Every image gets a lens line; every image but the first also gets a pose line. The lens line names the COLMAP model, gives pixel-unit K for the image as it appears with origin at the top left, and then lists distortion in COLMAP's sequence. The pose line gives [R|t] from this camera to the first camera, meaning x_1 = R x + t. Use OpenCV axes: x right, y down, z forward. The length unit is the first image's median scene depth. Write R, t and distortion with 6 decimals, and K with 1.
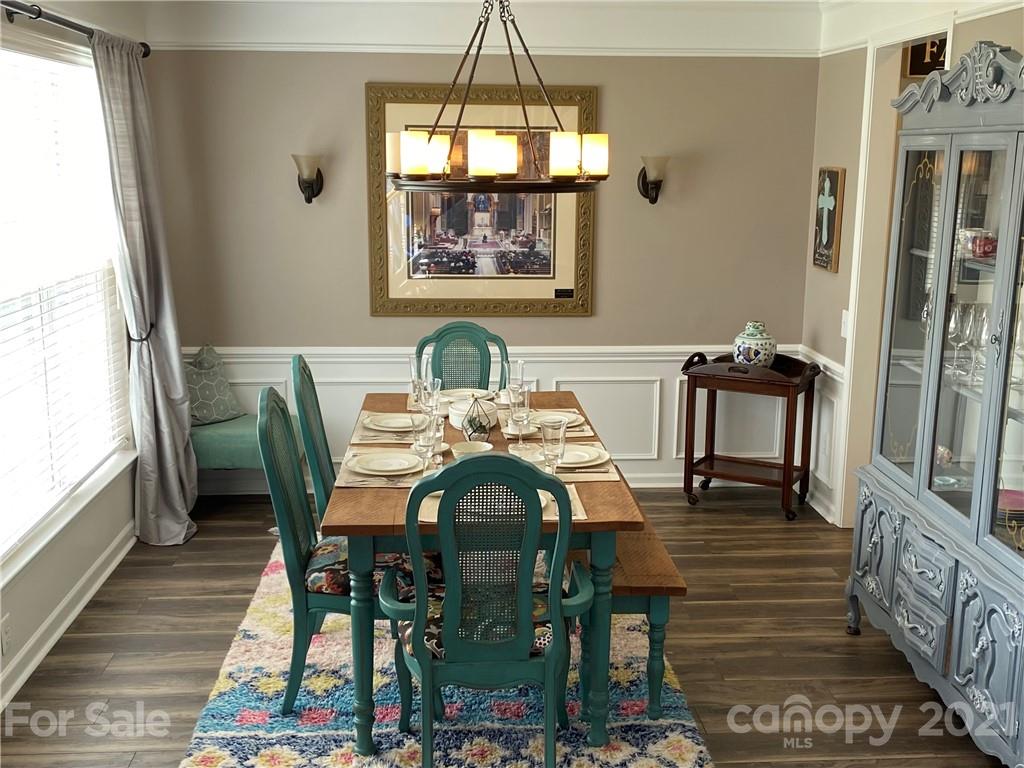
lens RADIAL K [[1107.8, 0, 512.0], [0, 1107.8, 384.0], [0, 0, 1]] dist [0.176227, -0.491037]
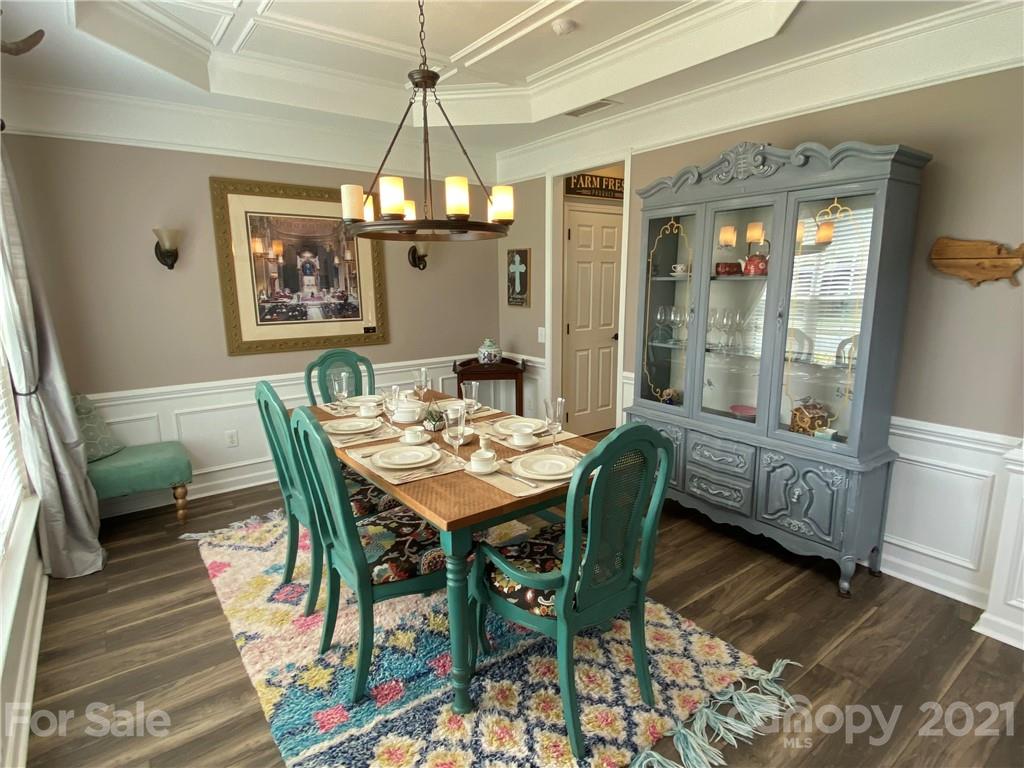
lens RADIAL K [[542.0, 0, 512.0], [0, 542.0, 384.0], [0, 0, 1]] dist [0.055394, -0.059640]
pose [[0.835729, -0.118559, 0.536191, -0.217603], [0.123524, 0.991979, 0.026812, -0.005047], [-0.535069, 0.043825, 0.843671, 0.305305]]
